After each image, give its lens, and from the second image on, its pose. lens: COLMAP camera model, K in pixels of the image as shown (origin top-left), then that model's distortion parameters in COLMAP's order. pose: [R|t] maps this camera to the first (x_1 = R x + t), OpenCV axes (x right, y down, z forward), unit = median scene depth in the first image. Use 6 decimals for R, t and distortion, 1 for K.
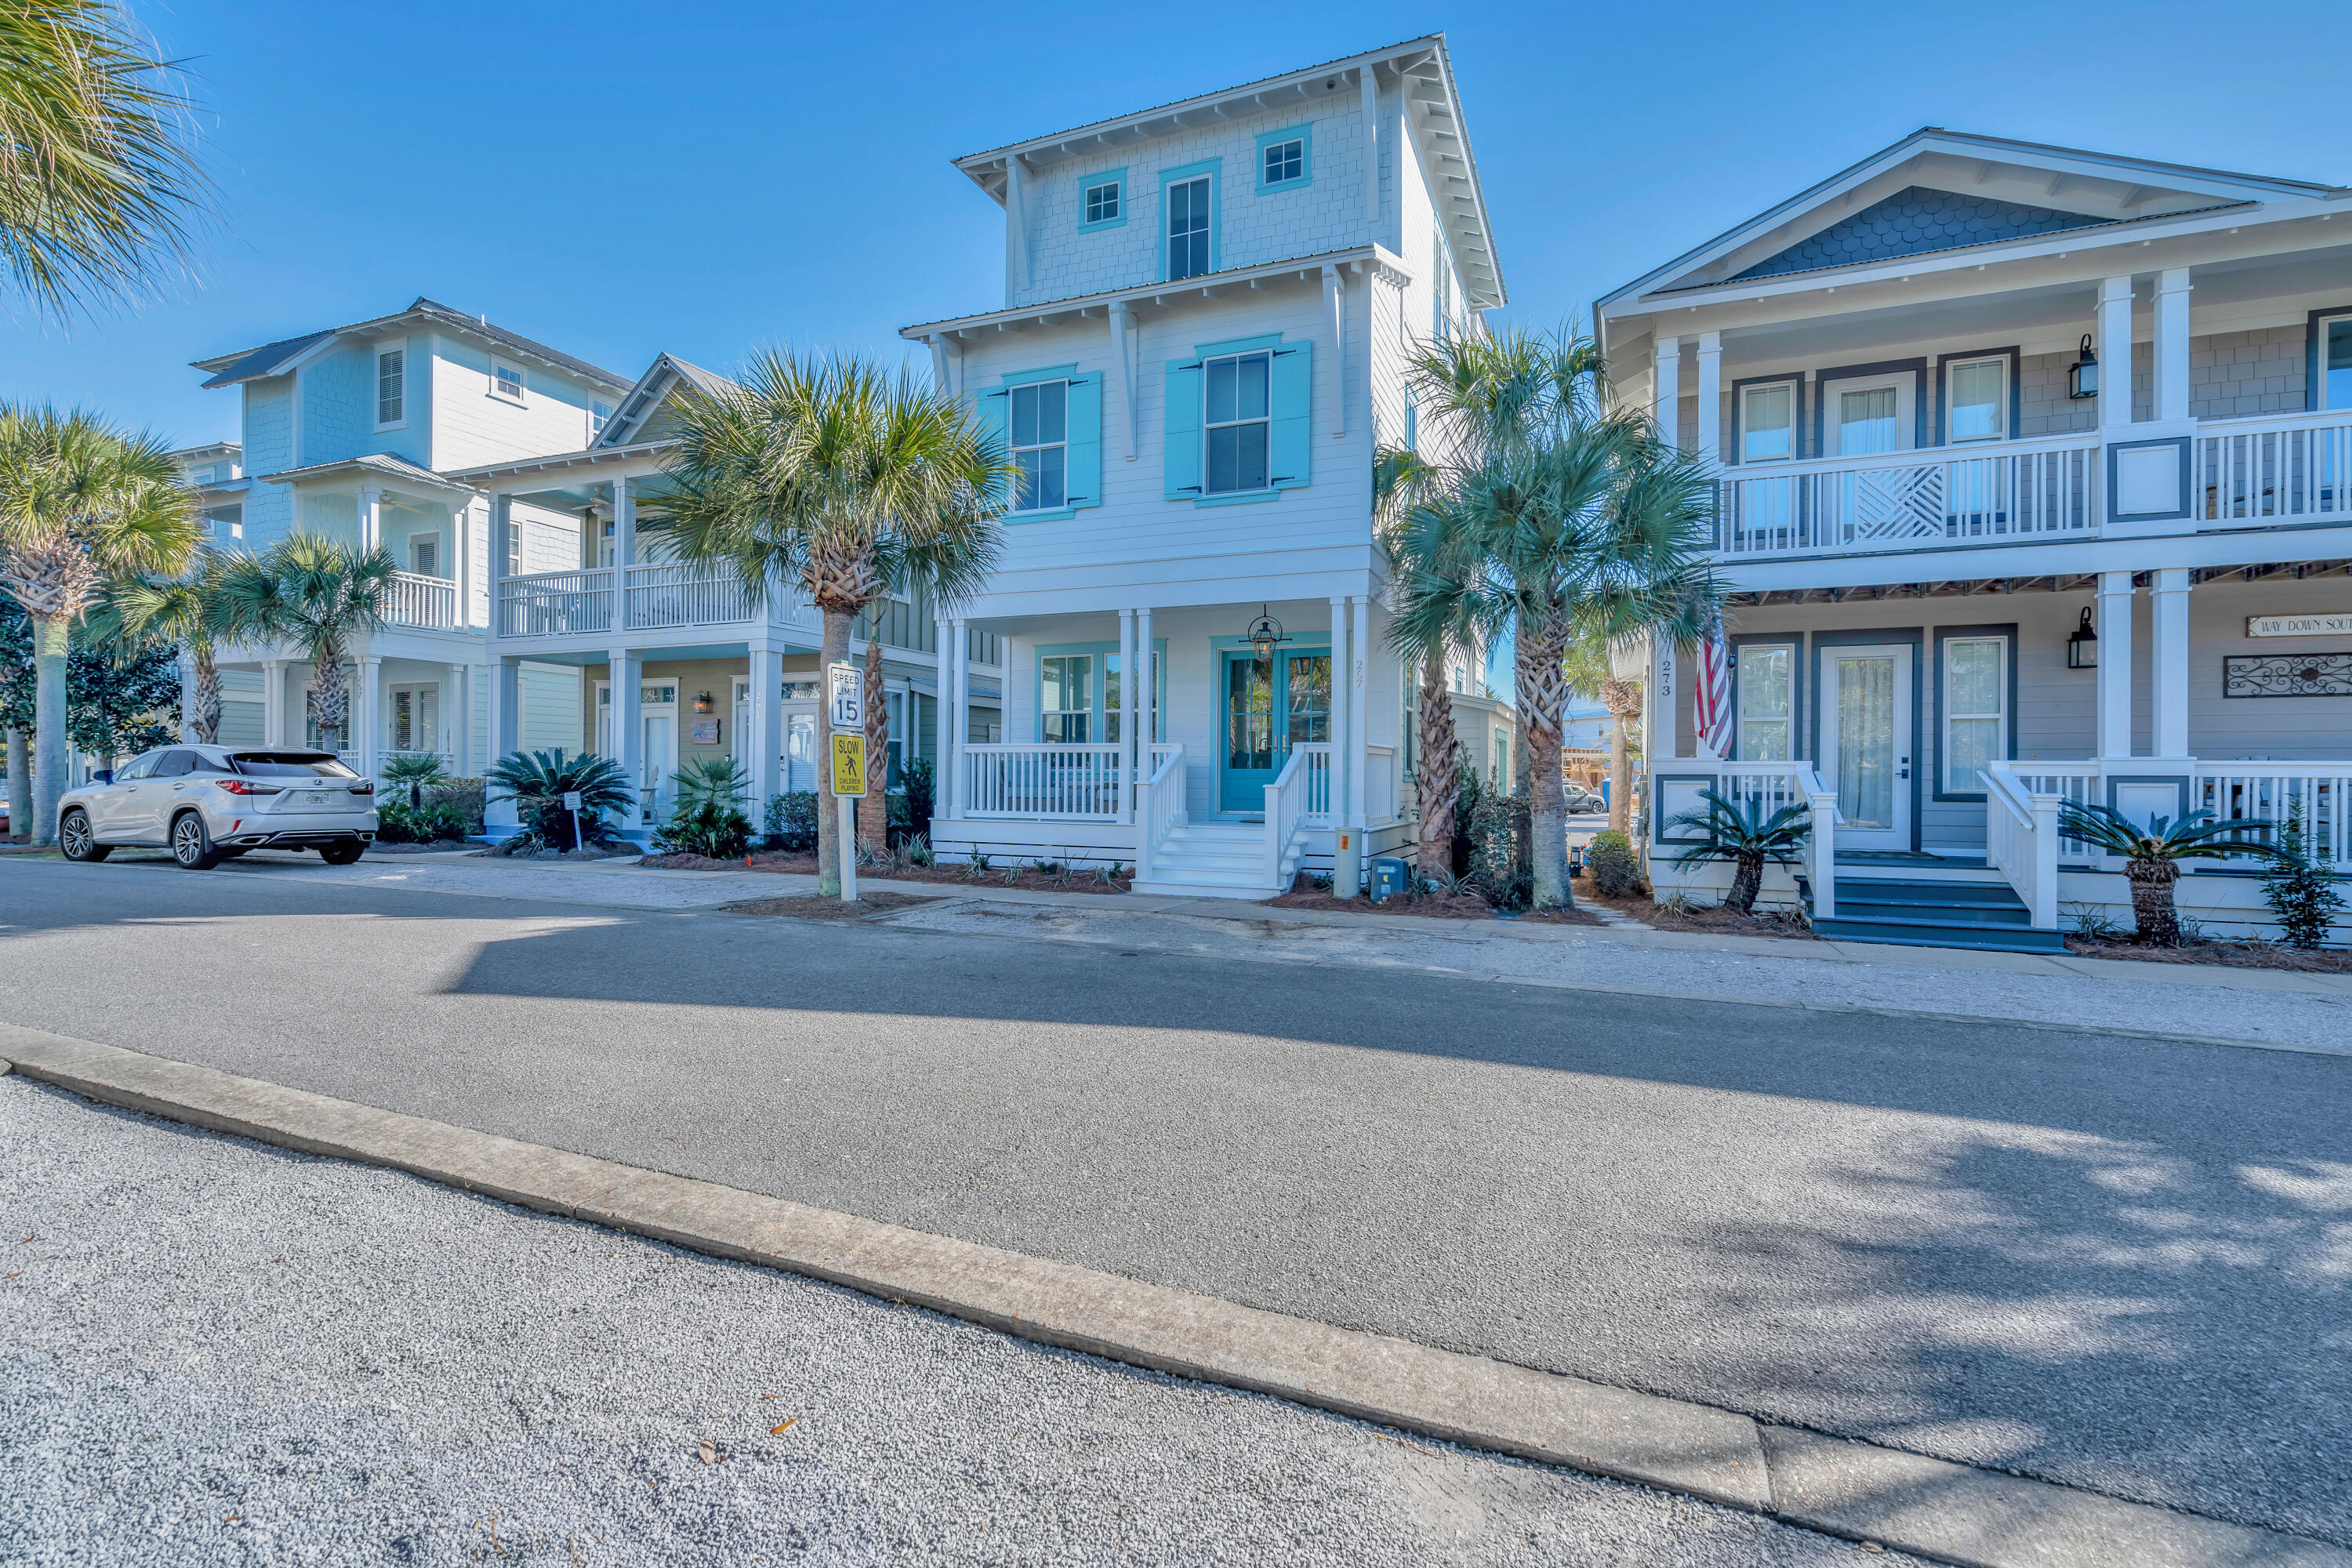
lens RADIAL K [[1059.9, 0, 1162.4], [0, 1059.9, 777.7], [0, 0, 1]] dist [0.005377, -0.000145]
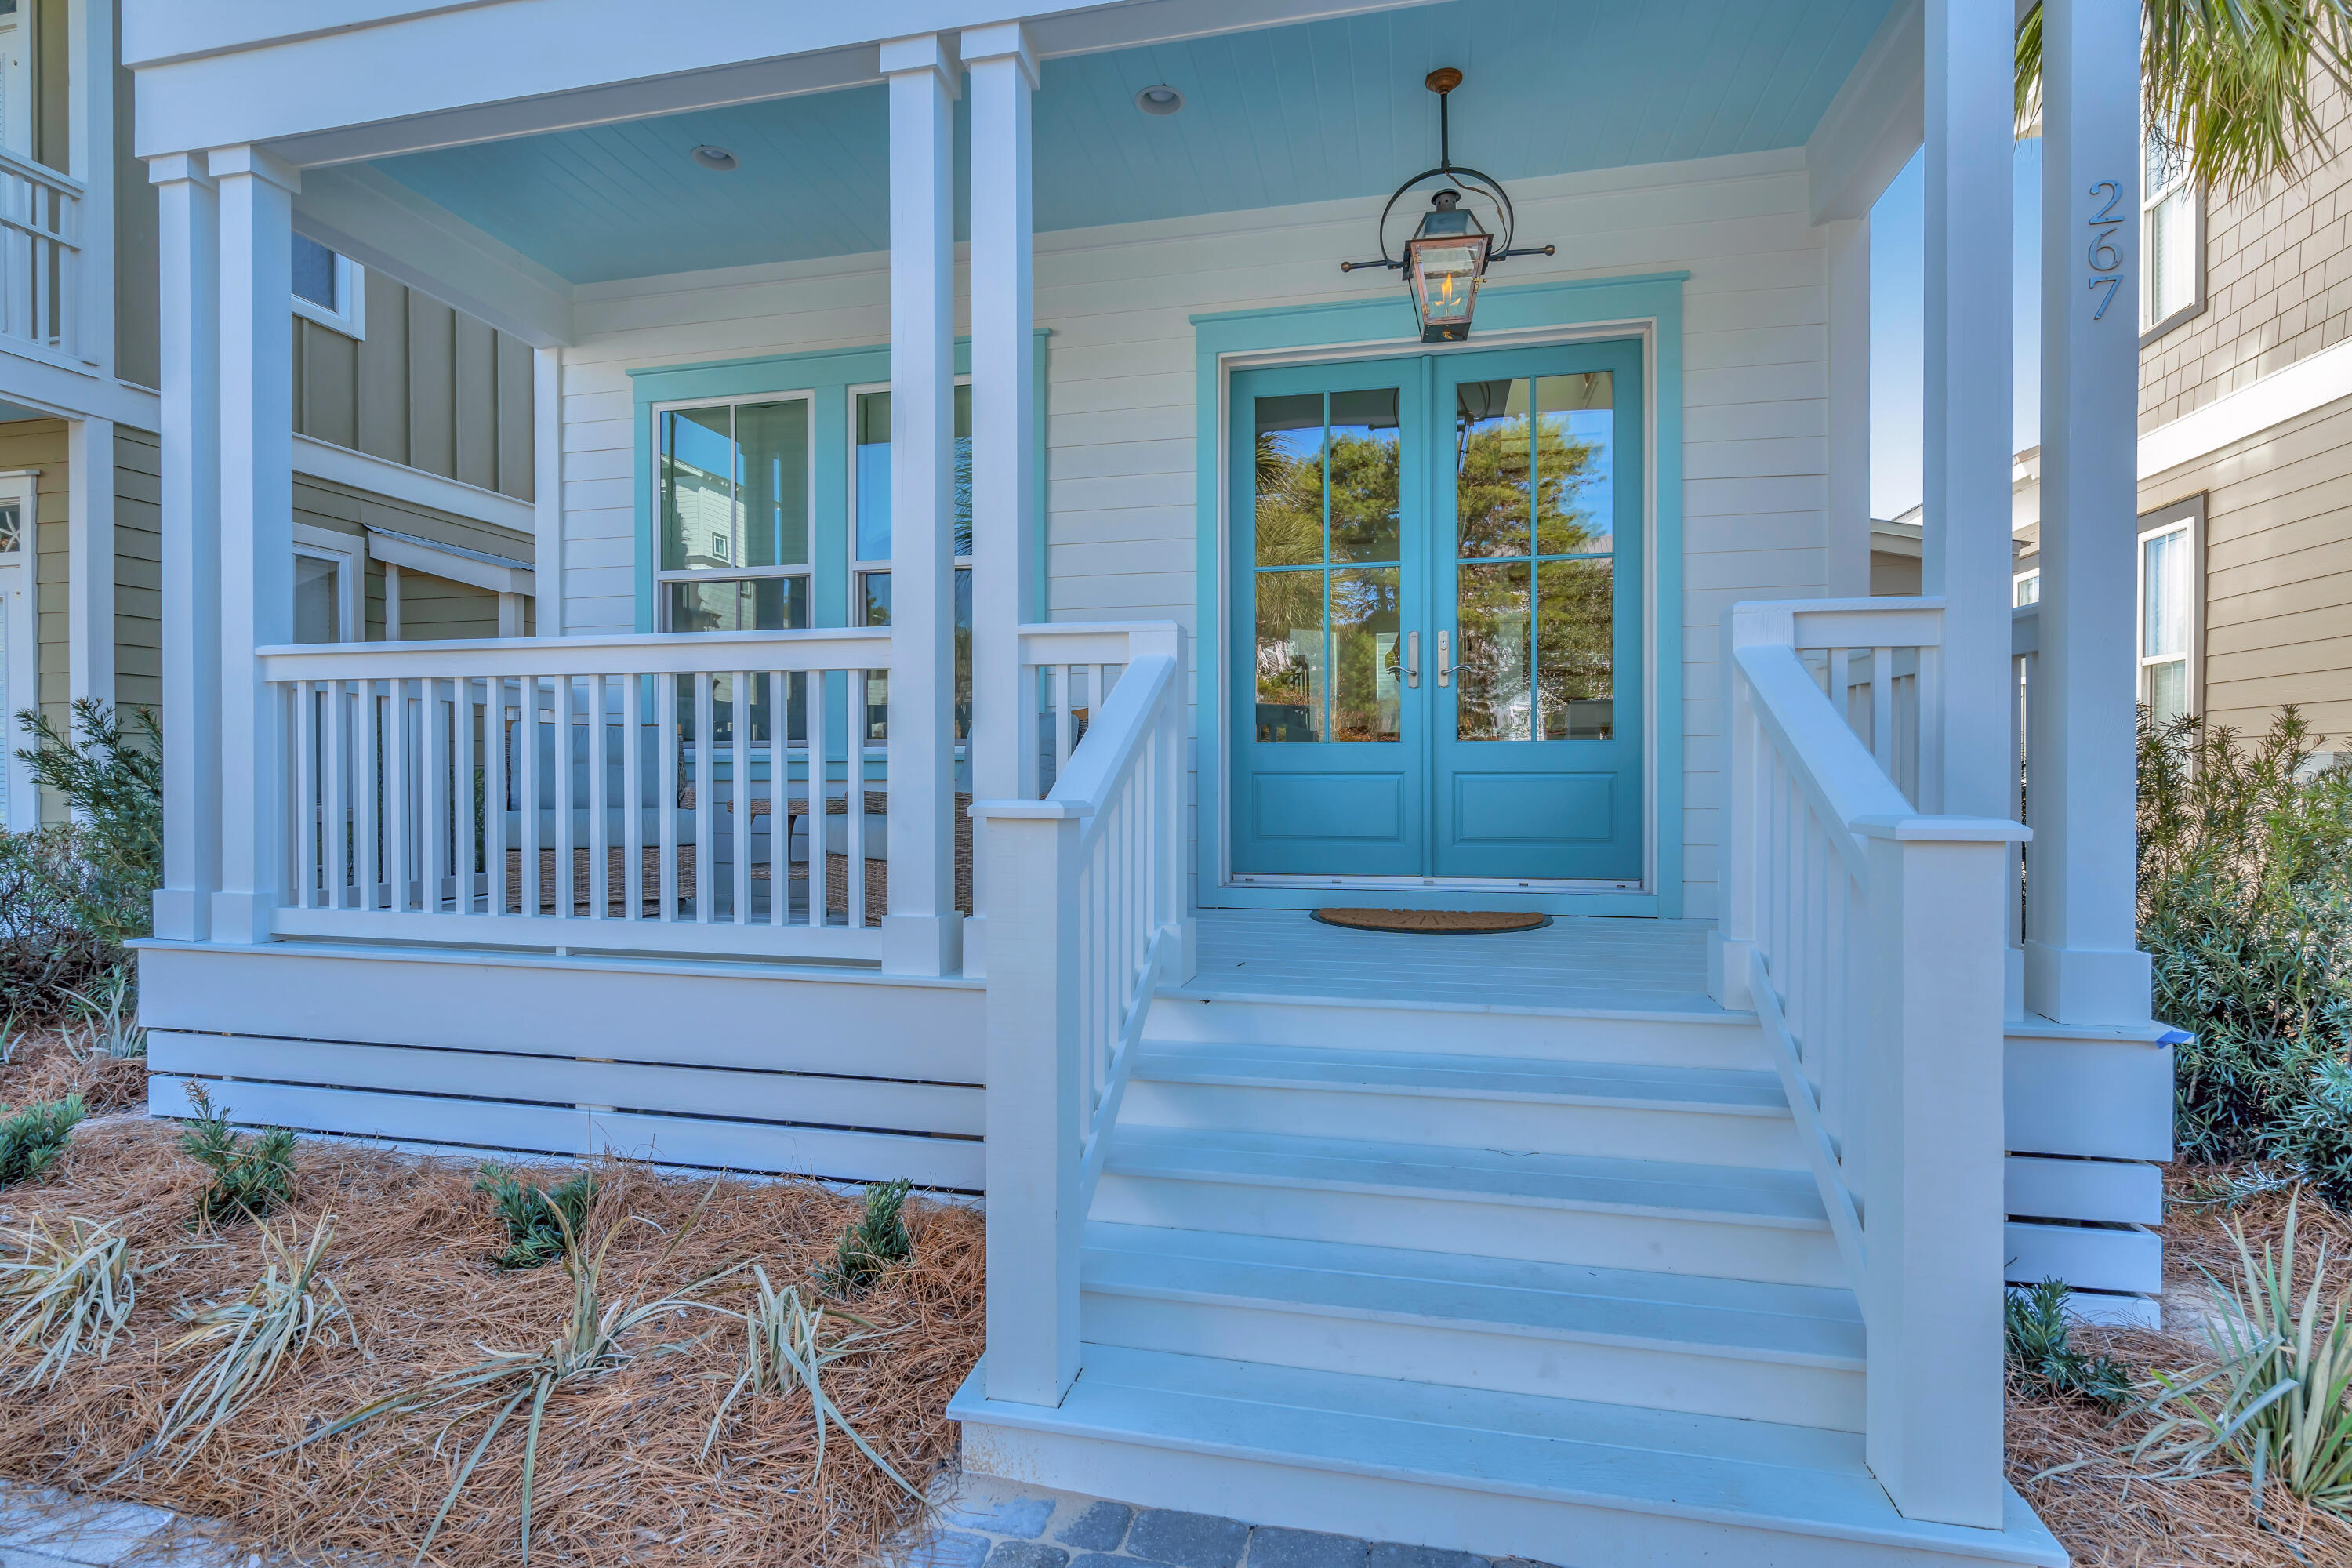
lens RADIAL K [[1059.9, 0, 1161.5], [0, 1059.9, 785.9], [0, 0, 1]] dist [0.005377, -0.000145]
pose [[0.985814, -0.010345, 0.167525, -0.022730], [0.009279, 0.999931, 0.007149, 0.002151], [-0.167587, -0.005493, 0.985842, 0.788925]]
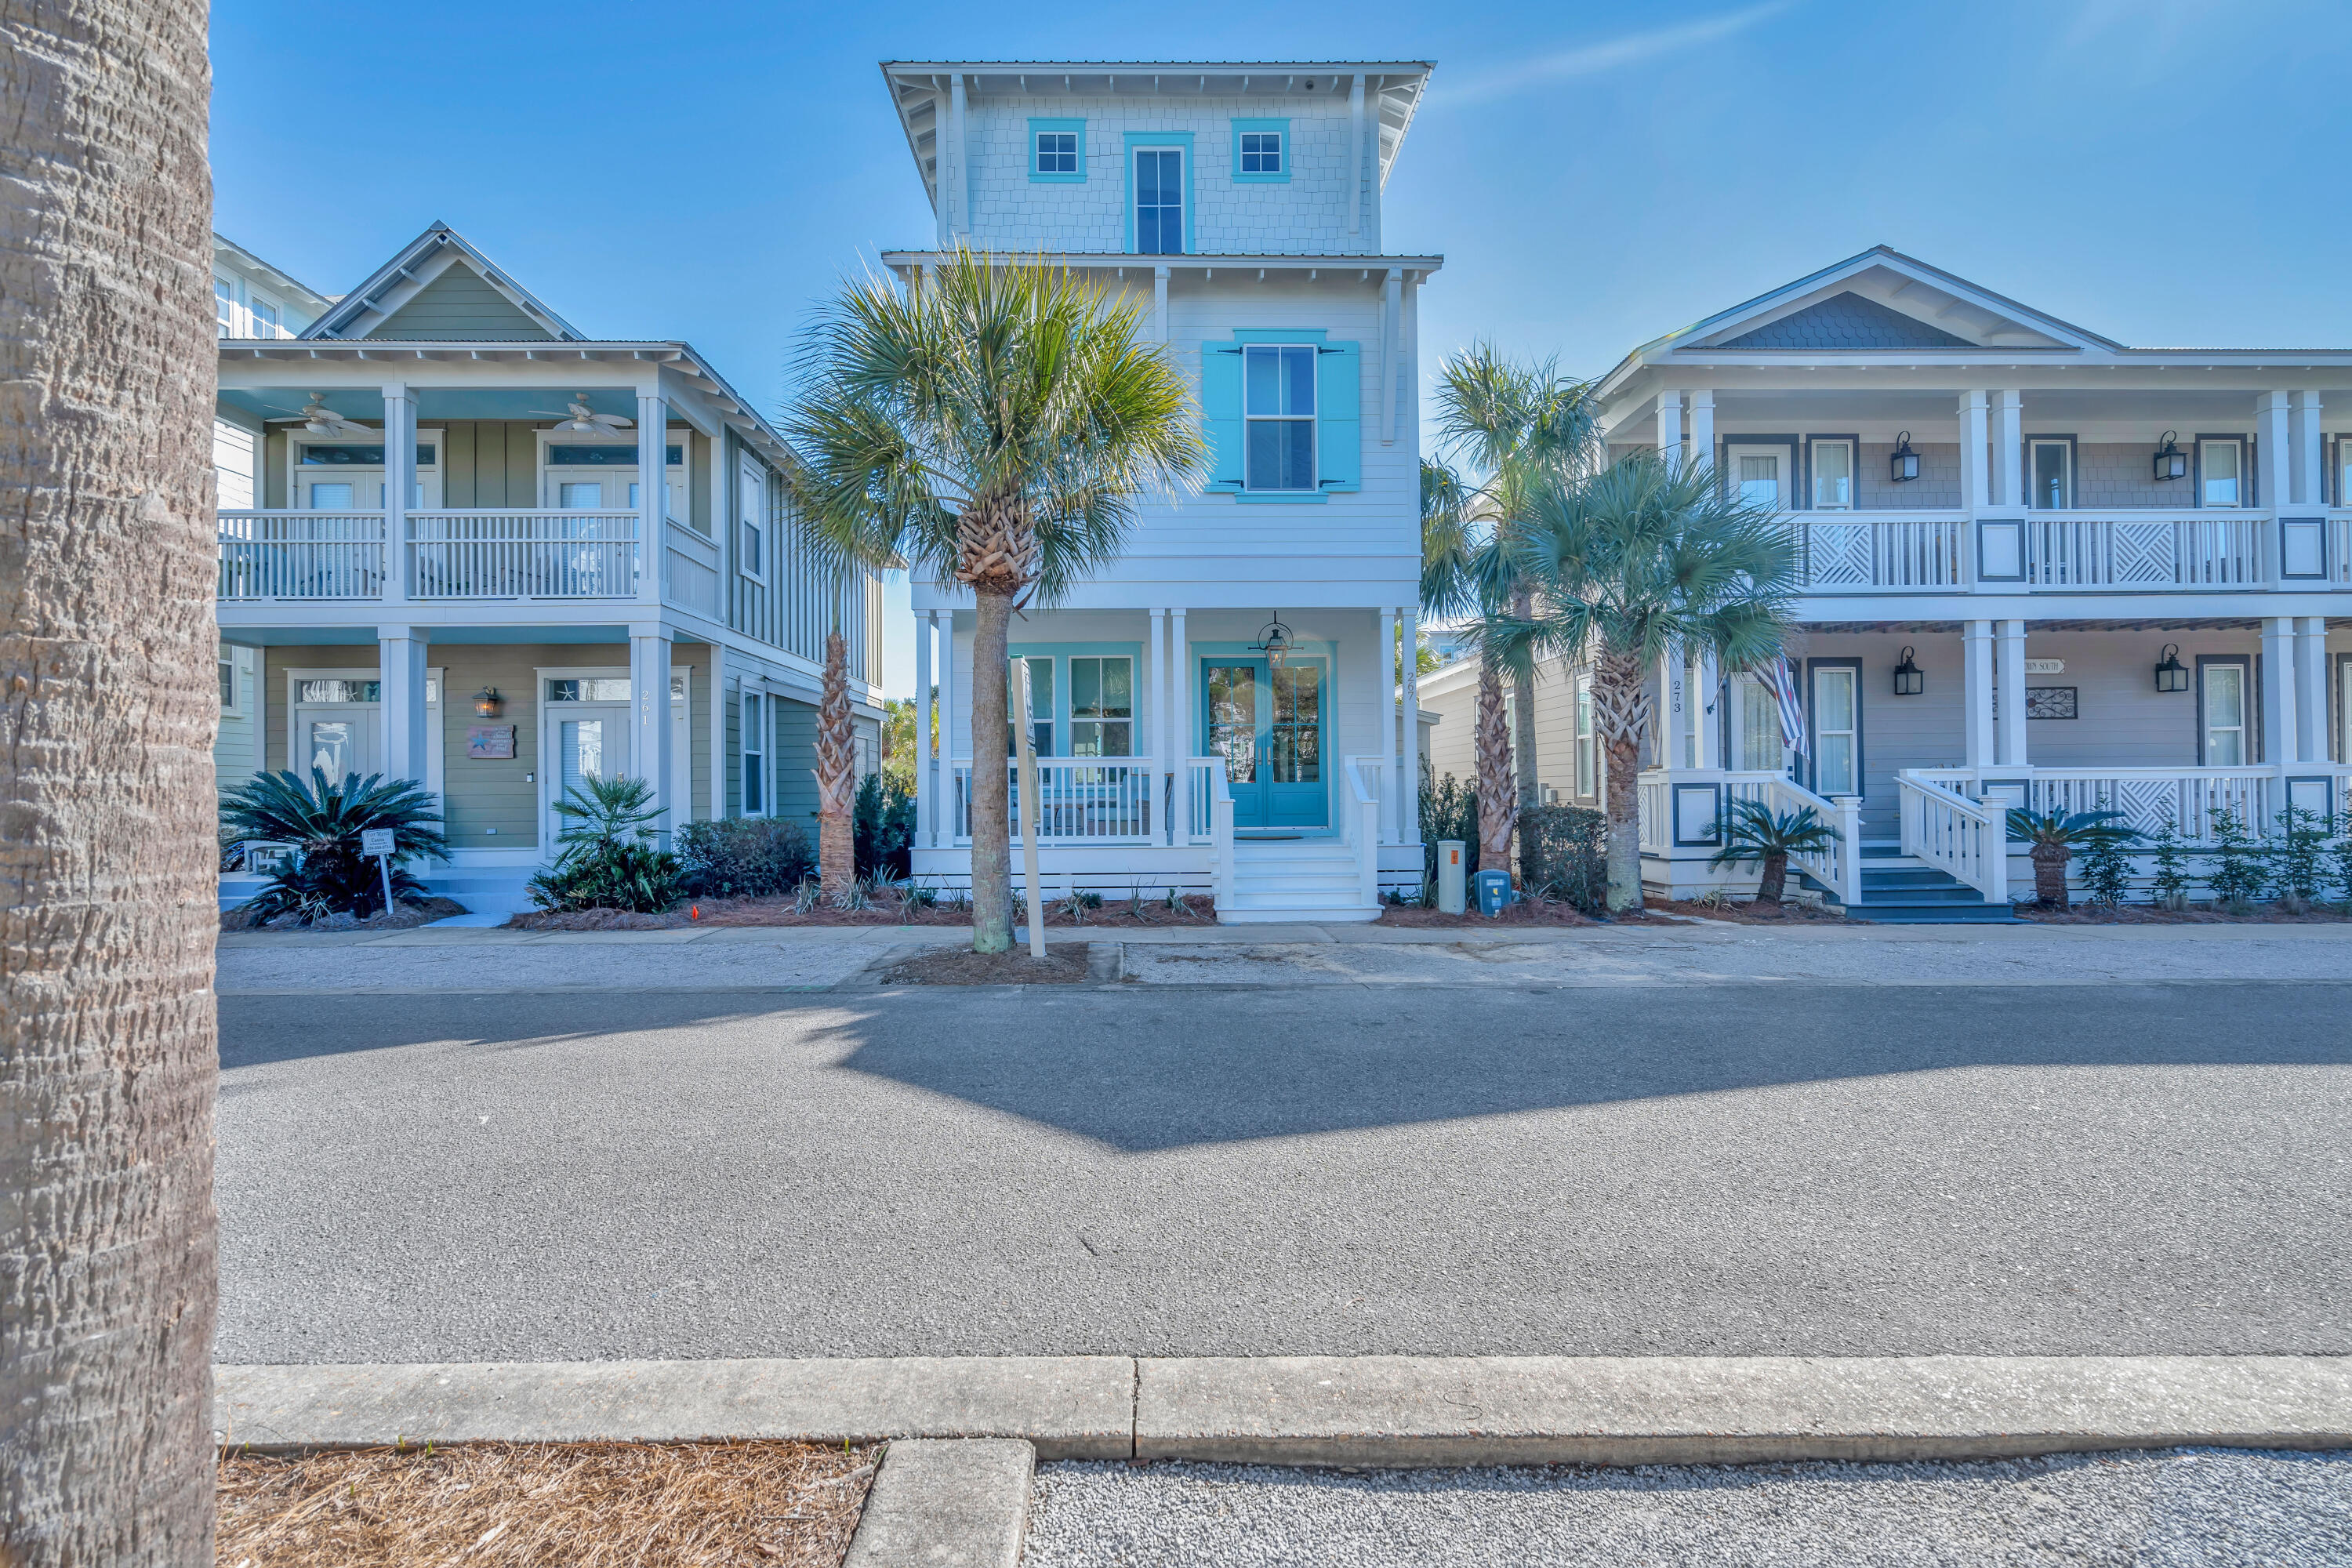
lens RADIAL K [[1059.9, 0, 1149.0], [0, 1059.9, 780.9], [0, 0, 1]] dist [0.005377, -0.000145]
pose [[0.915676, -0.012250, 0.401731, -0.416299], [0.015614, 0.999865, -0.005099, -0.007581], [-0.401615, 0.010941, 0.915743, 0.183548]]
